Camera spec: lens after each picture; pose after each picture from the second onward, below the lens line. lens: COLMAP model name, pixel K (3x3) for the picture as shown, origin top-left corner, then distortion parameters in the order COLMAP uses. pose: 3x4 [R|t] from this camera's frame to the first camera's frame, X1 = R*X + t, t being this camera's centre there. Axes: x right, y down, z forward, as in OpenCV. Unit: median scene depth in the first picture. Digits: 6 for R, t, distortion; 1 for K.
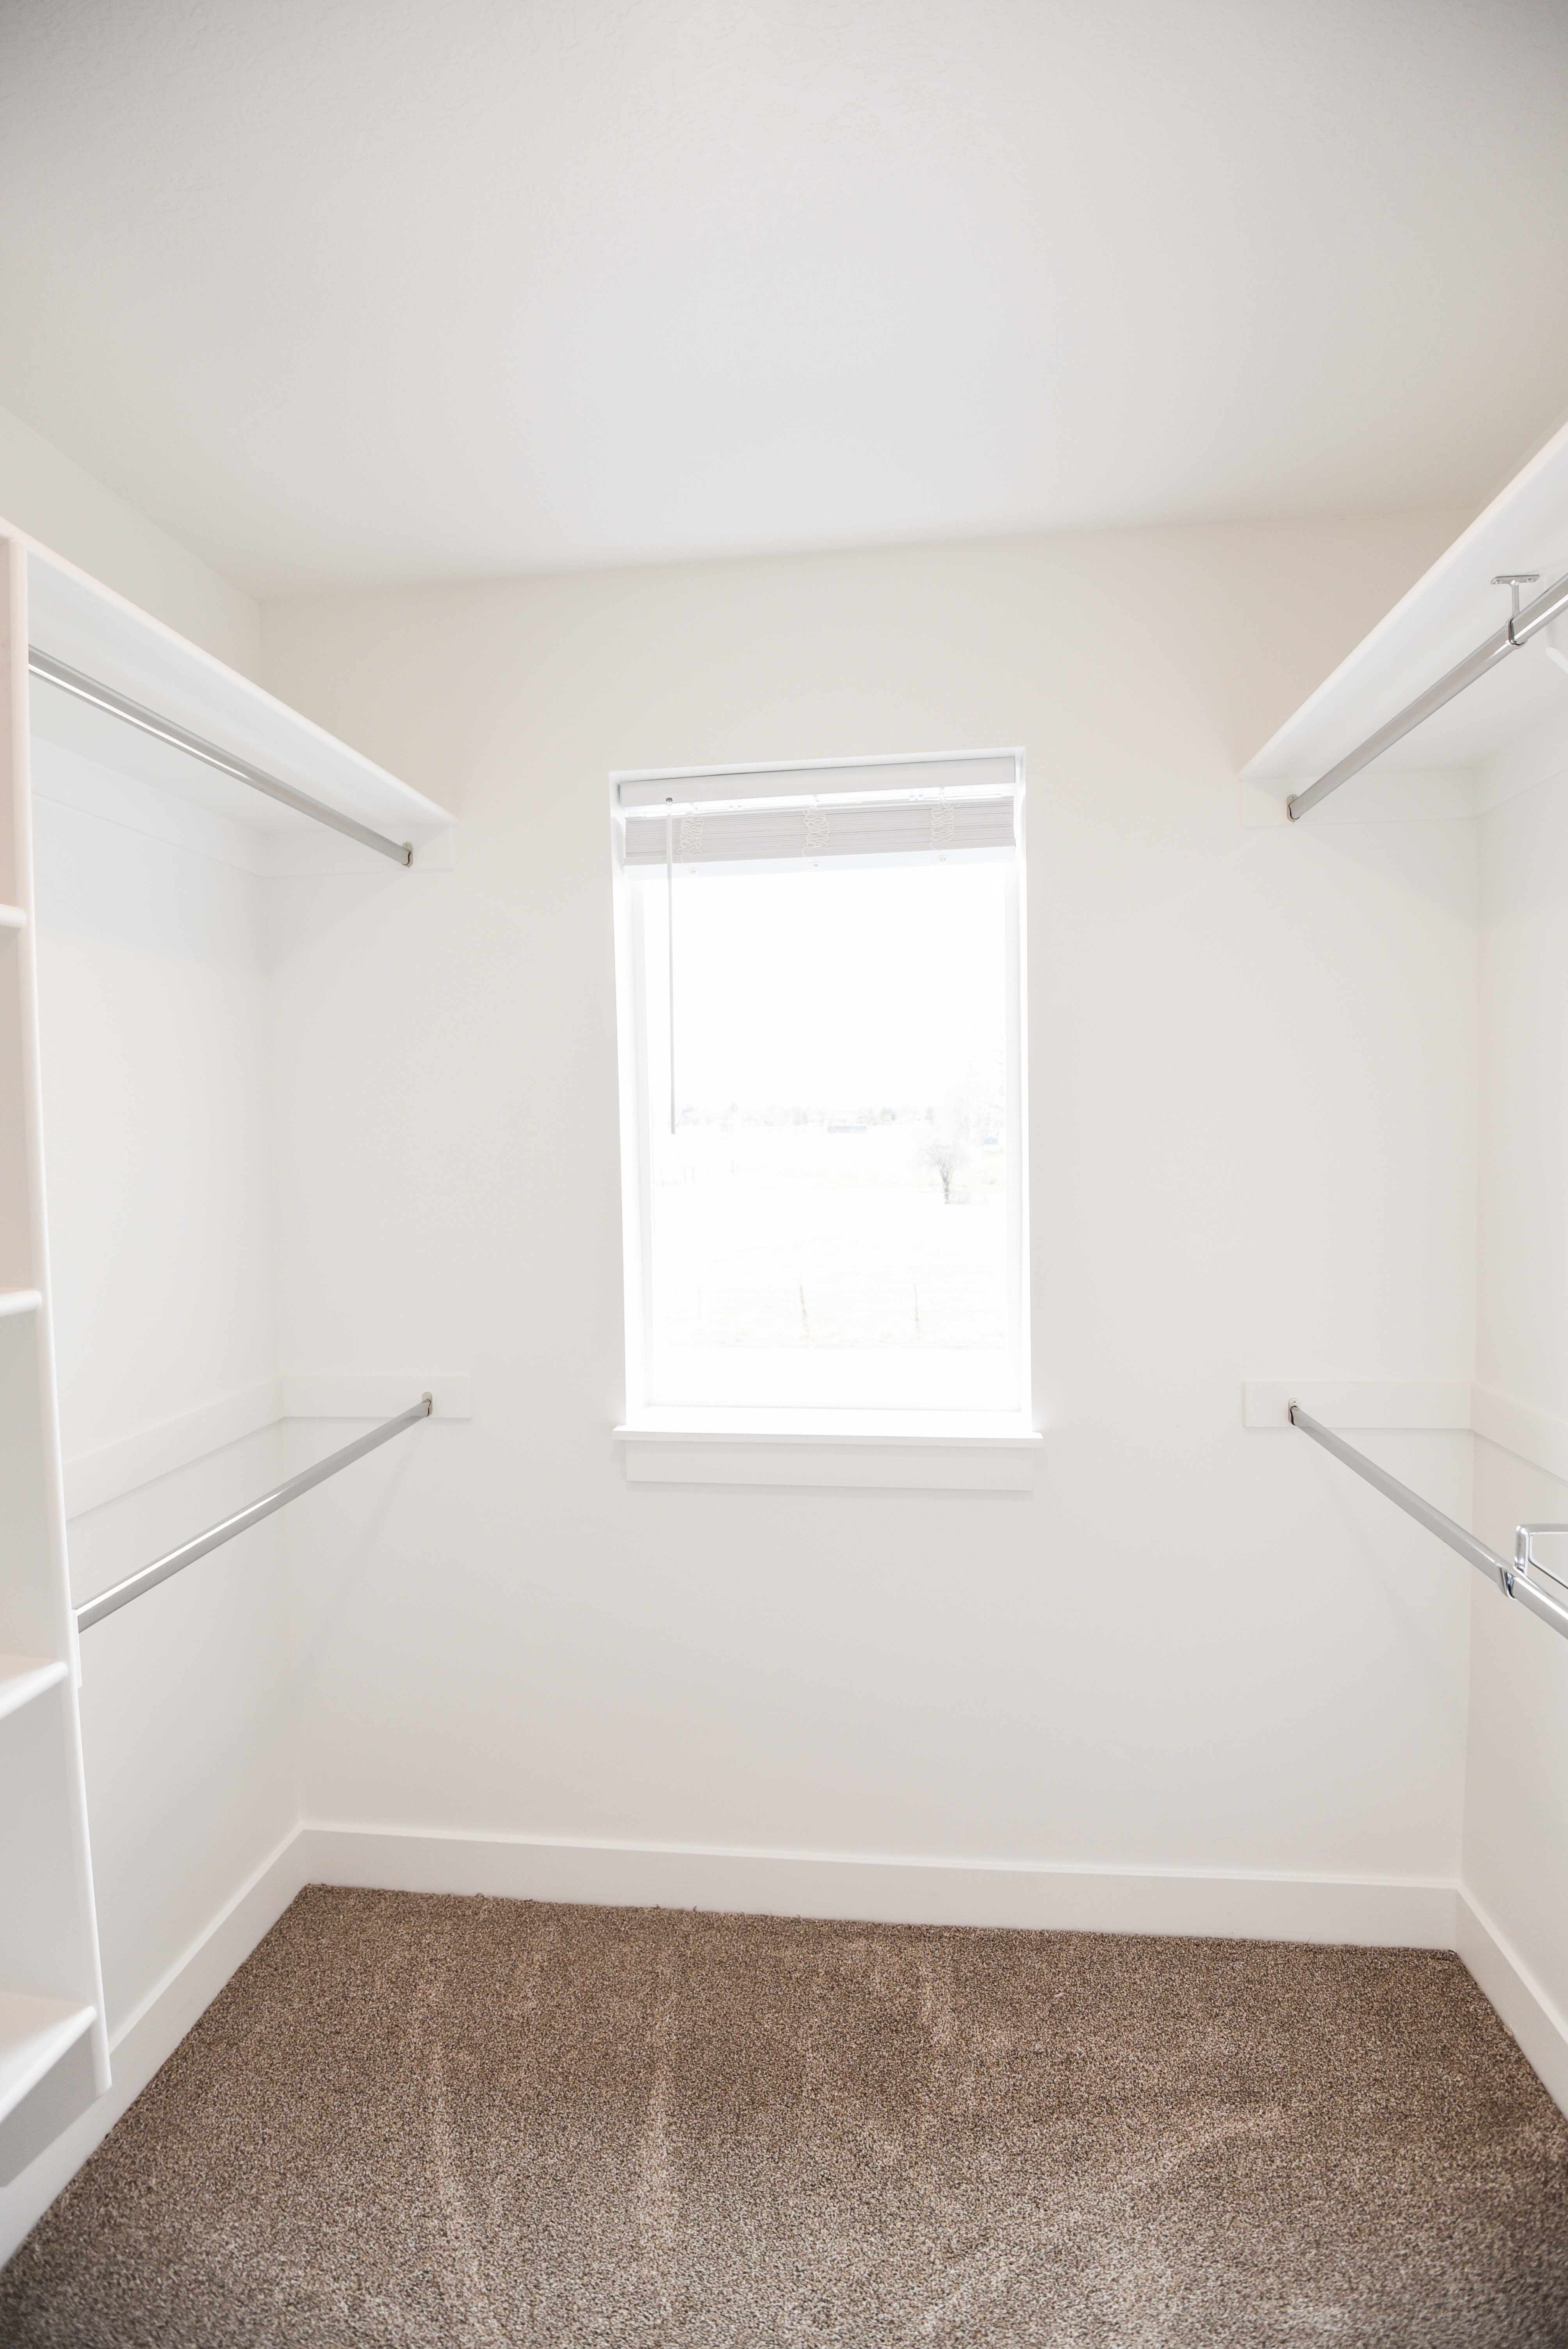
lens RADIAL K [[1087.5, 0, 770.9], [0, 1087.5, 1161.8], [0, 0, 1]] dist [-0.031581, -0.005480]
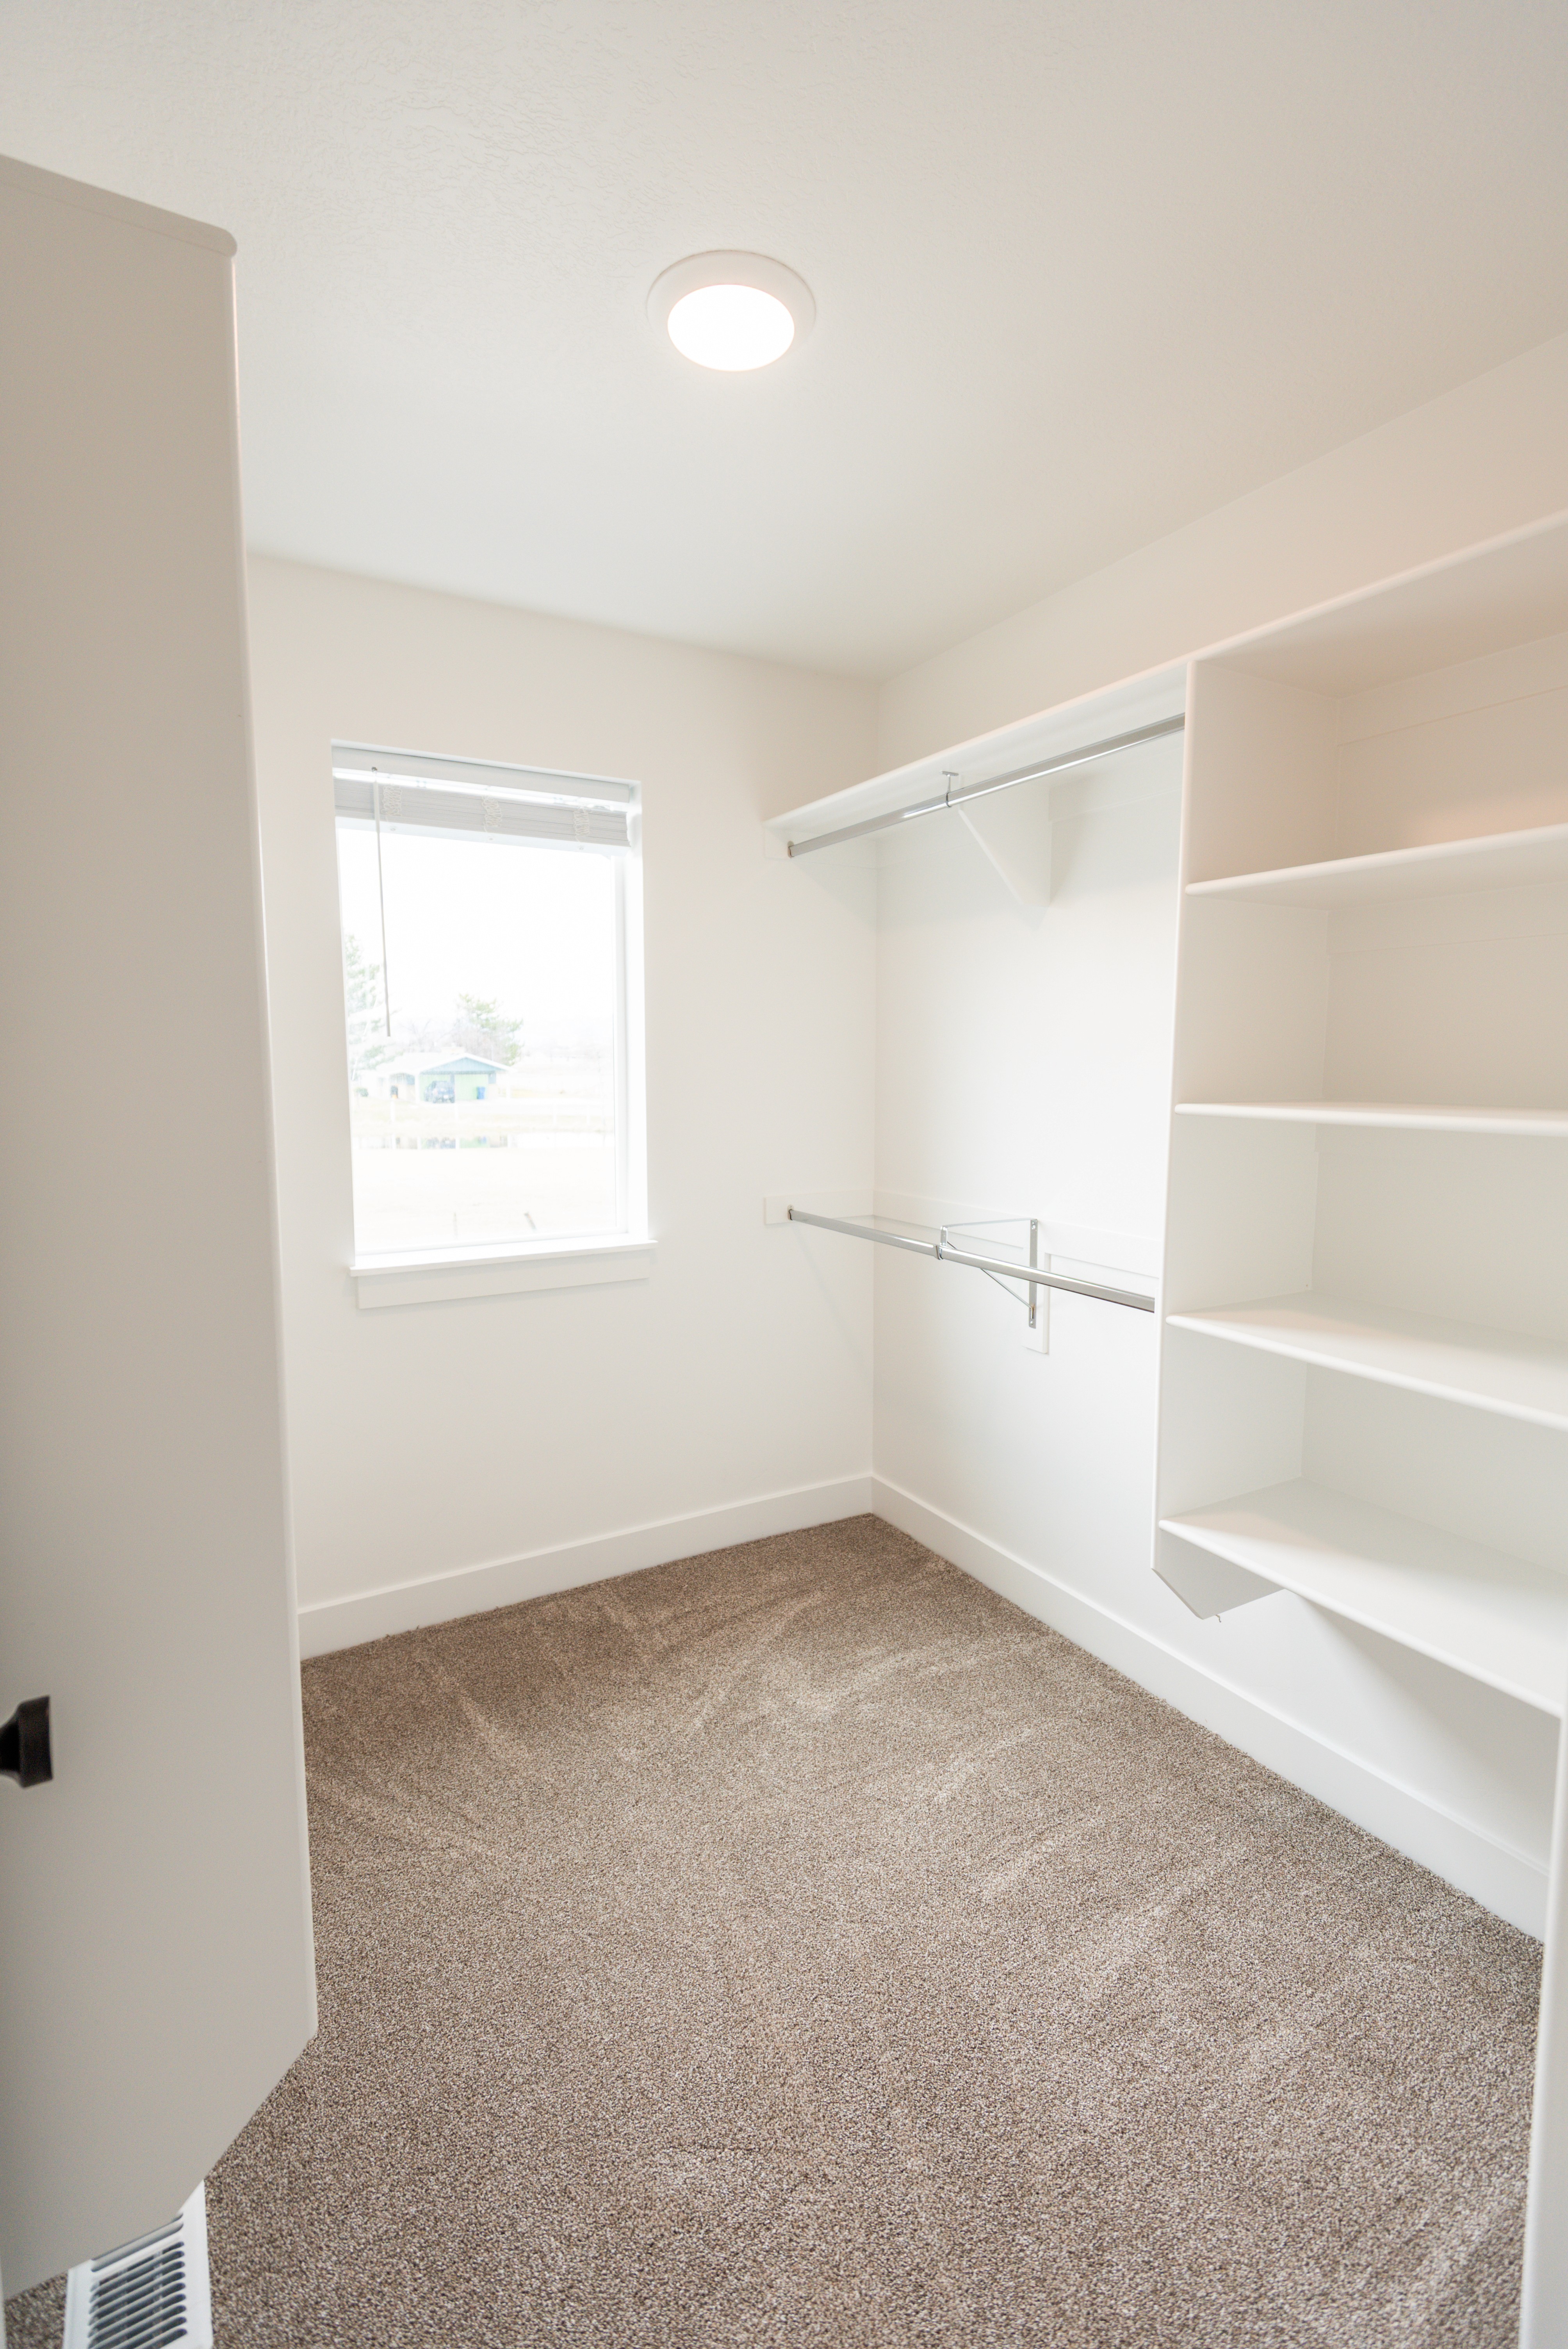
lens RADIAL K [[1074.7, 0, 770.0], [0, 1074.7, 1163.8], [0, 0, 1]] dist [-0.043378, 0.000645]
pose [[0.795882, -0.034516, 0.604467, -0.550272], [0.003451, 0.998616, 0.052479, 0.067753], [-0.605441, -0.039681, 0.794900, -0.308586]]
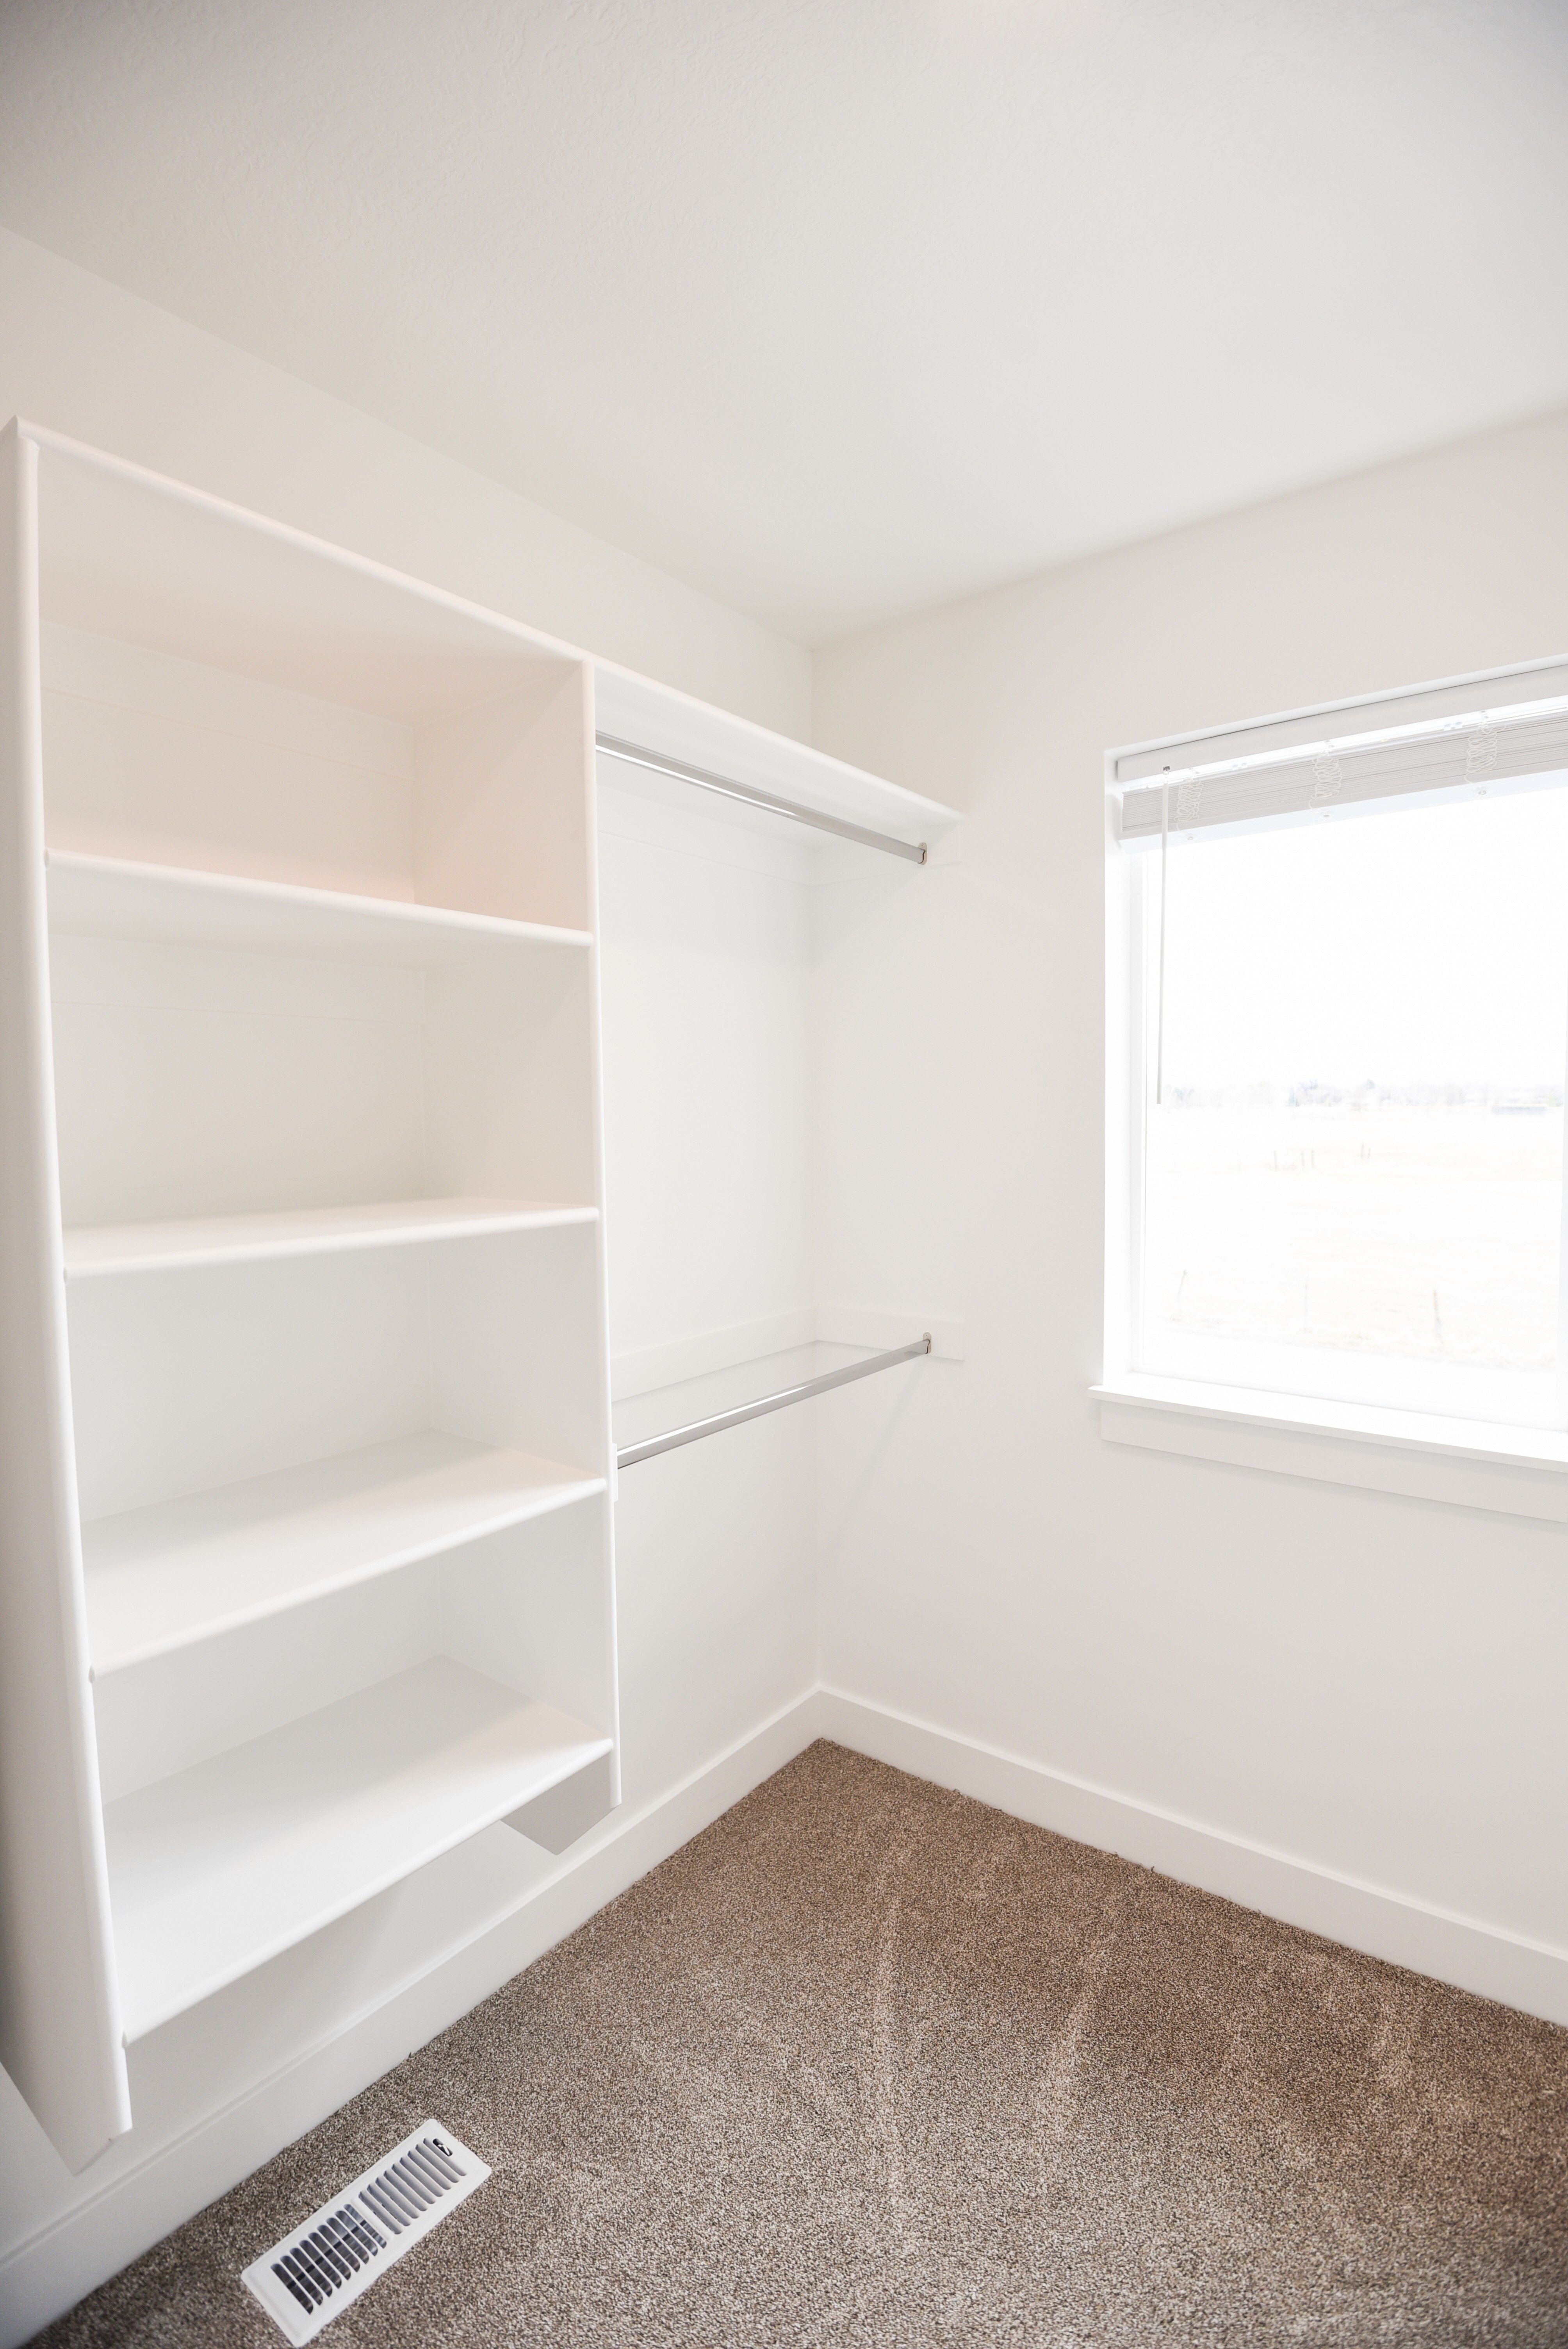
lens RADIAL K [[1074.7, 0, 770.0], [0, 1074.7, 1163.8], [0, 0, 1]] dist [-0.043378, 0.000645]
pose [[0.852748, 0.030304, -0.521442, 0.130376], [-0.018687, 0.999446, 0.027523, 0.010258], [0.521988, -0.013726, 0.852843, -0.032242]]
